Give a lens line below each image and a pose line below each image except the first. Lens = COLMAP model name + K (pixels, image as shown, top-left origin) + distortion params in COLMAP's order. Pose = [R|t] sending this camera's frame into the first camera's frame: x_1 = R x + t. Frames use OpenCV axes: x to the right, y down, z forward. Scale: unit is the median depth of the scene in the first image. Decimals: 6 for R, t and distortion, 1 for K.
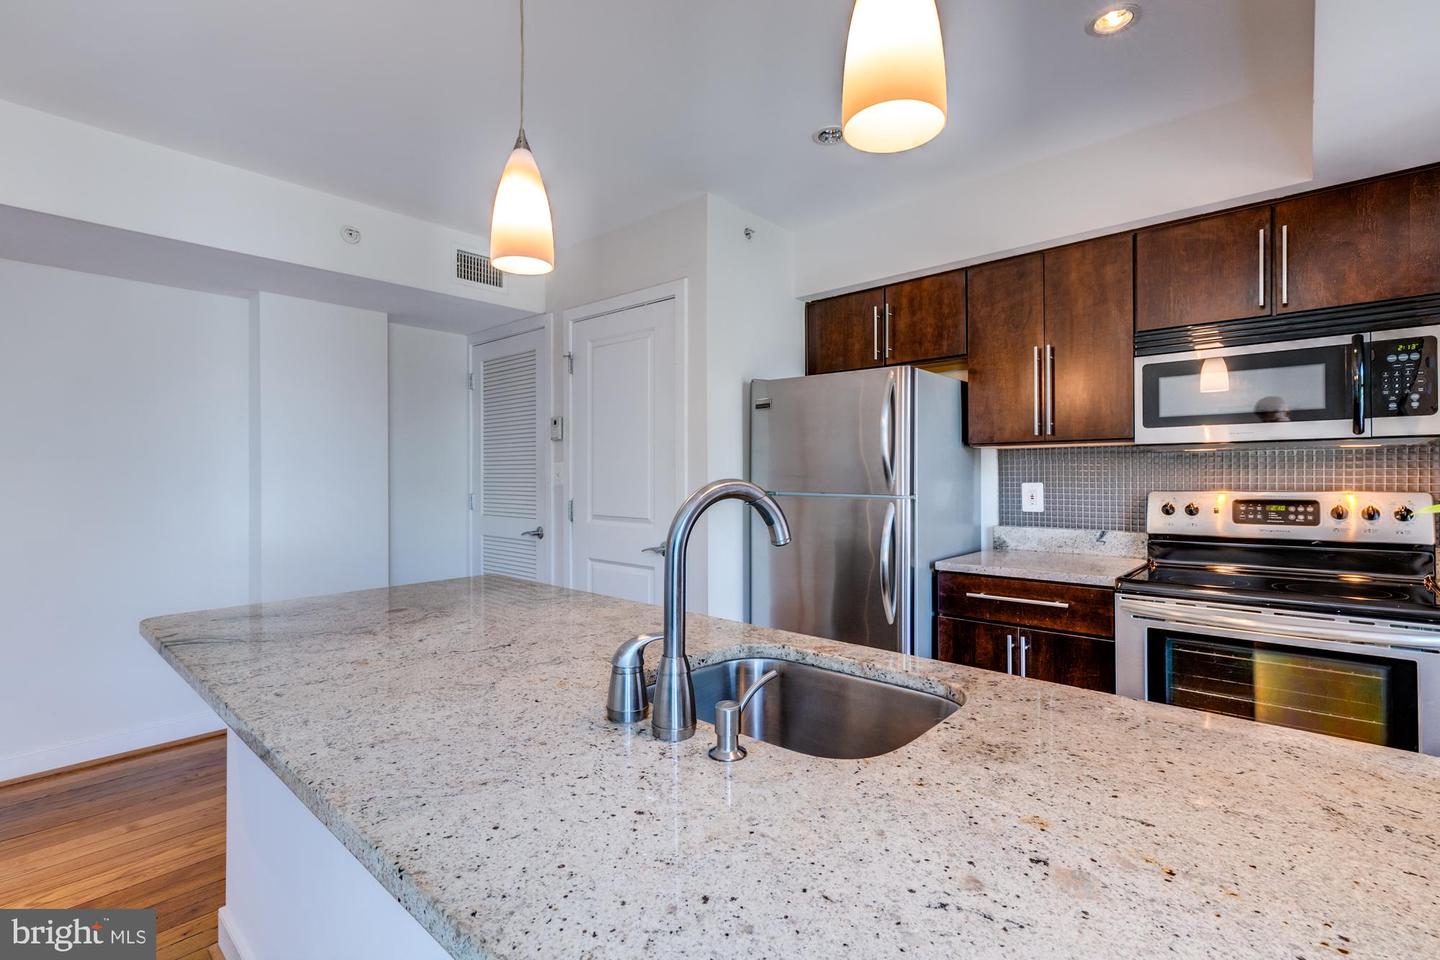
lens RADIAL K [[658.3, 0, 722.6], [0, 658.3, 470.1], [0, 0, 1]] dist [0.004780, 0.000216]
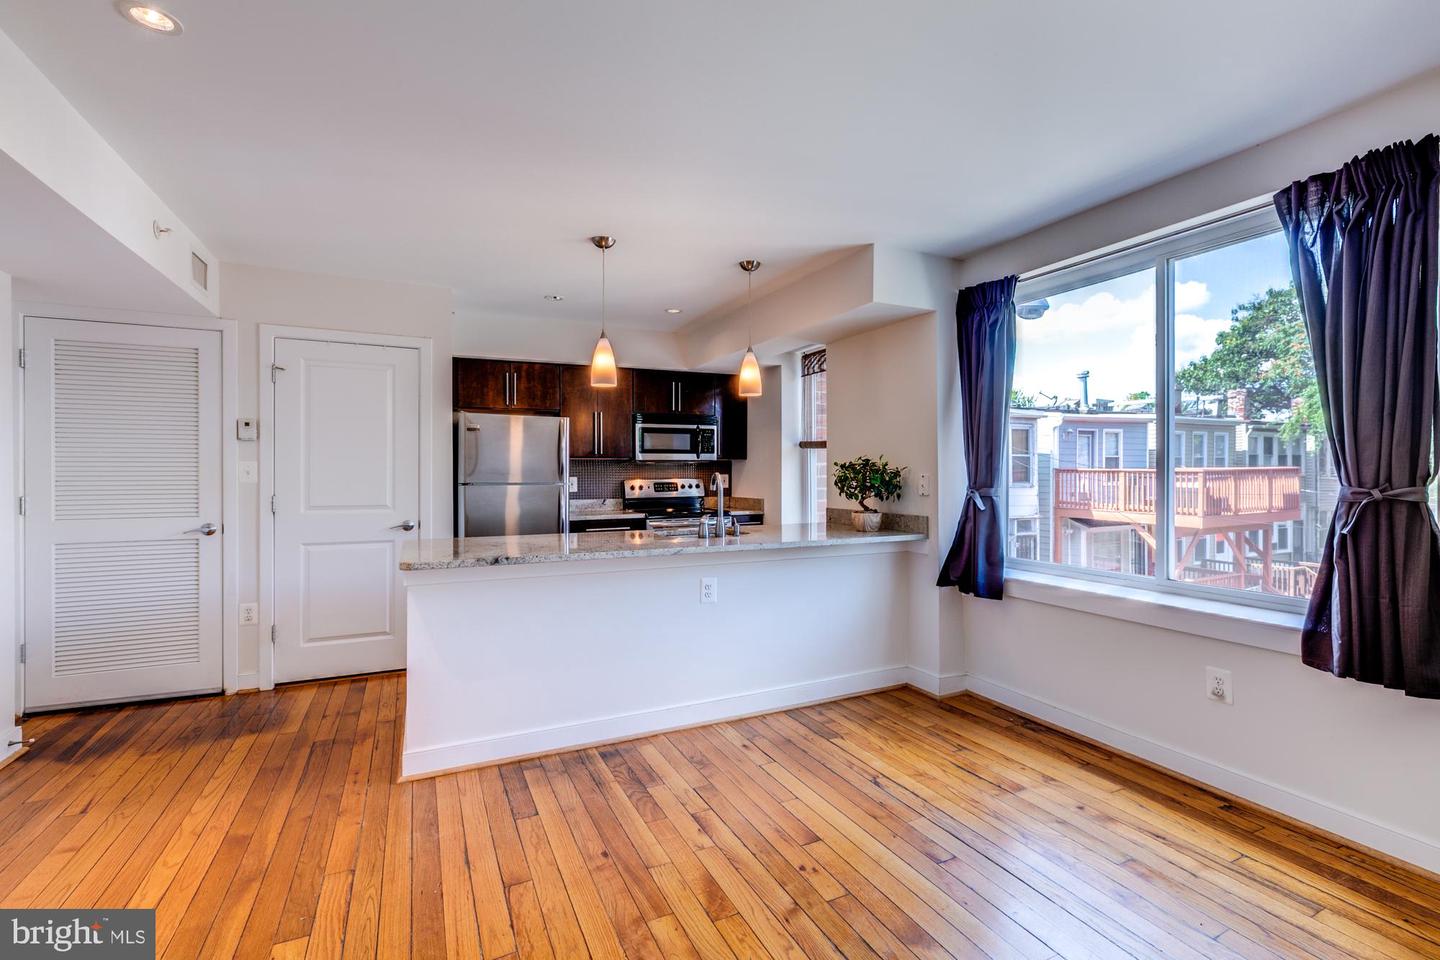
lens RADIAL K [[658.3, 0, 722.6], [0, 658.3, 470.1], [0, 0, 1]] dist [0.004780, 0.000216]
pose [[0.388447, 0.006451, 0.921448, -1.433607], [-0.003139, 0.999979, -0.005677, 0.010237], [-0.921466, -0.000687, 0.388460, -0.208933]]
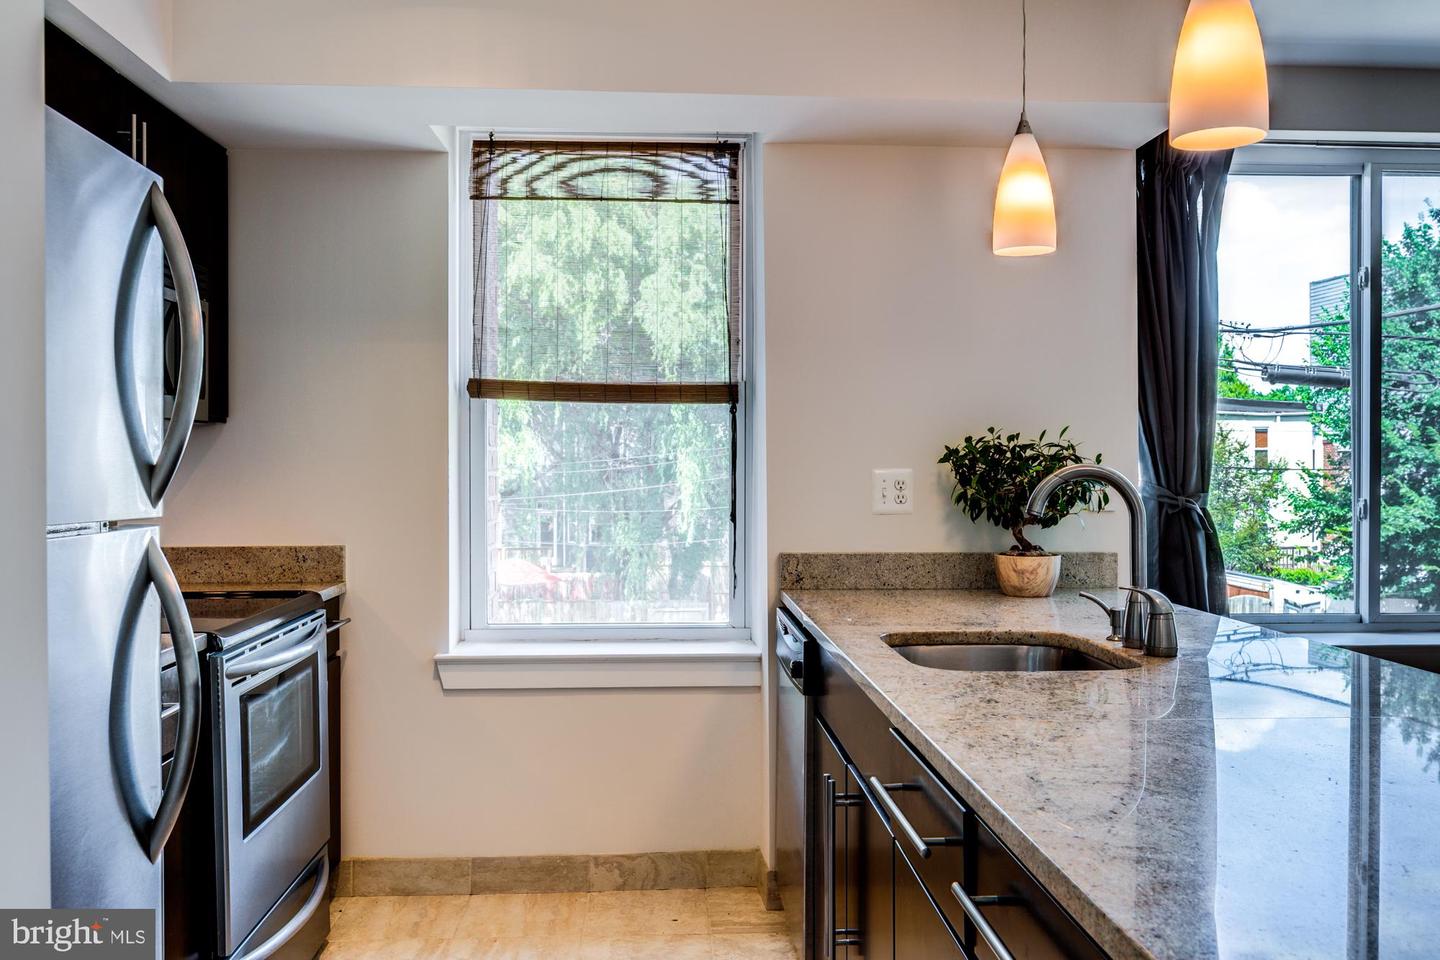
lens RADIAL K [[1201.0, 0, 726.1], [0, 1201.0, 479.4], [0, 0, 1]] dist [-0.001249, -0.000121]
pose [[-0.710358, -0.001790, 0.703839, -0.475297], [0.000310, 0.999996, 0.002857, 0.017692], [-0.703841, 0.002248, -0.710354, 1.312286]]
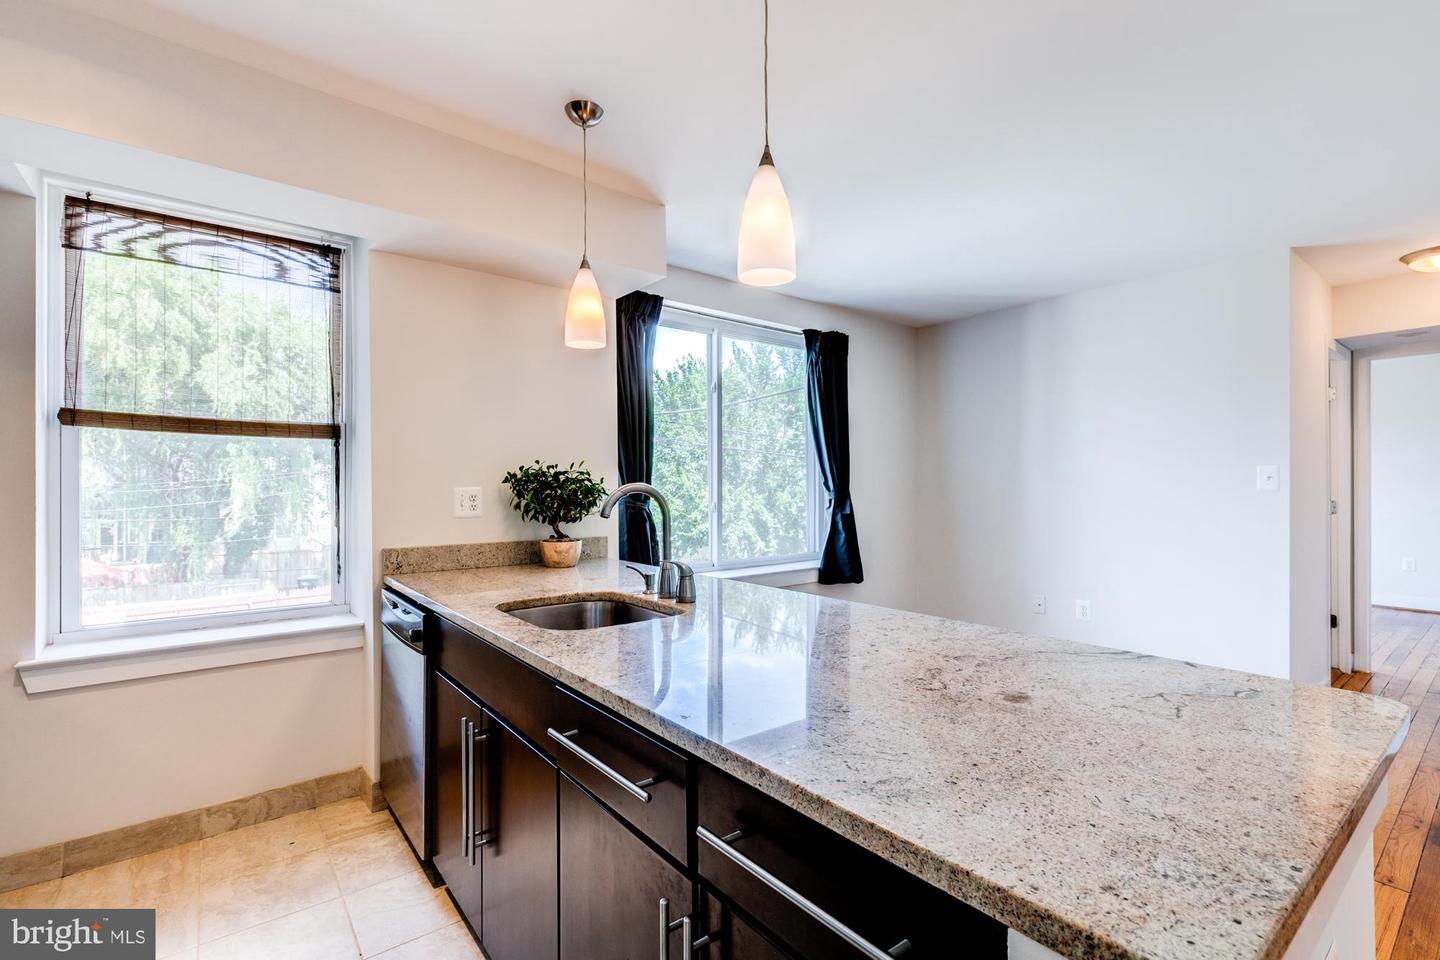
lens RADIAL K [[644.6, 0, 725.2], [0, 644.6, 484.4], [0, 0, 1]] dist [0.003301, -0.000596]
pose [[-0.986529, 0.008866, 0.163347, -0.241205], [0.007702, 0.999940, -0.007760, 0.016840], [-0.163406, -0.006397, -0.986538, 1.202490]]
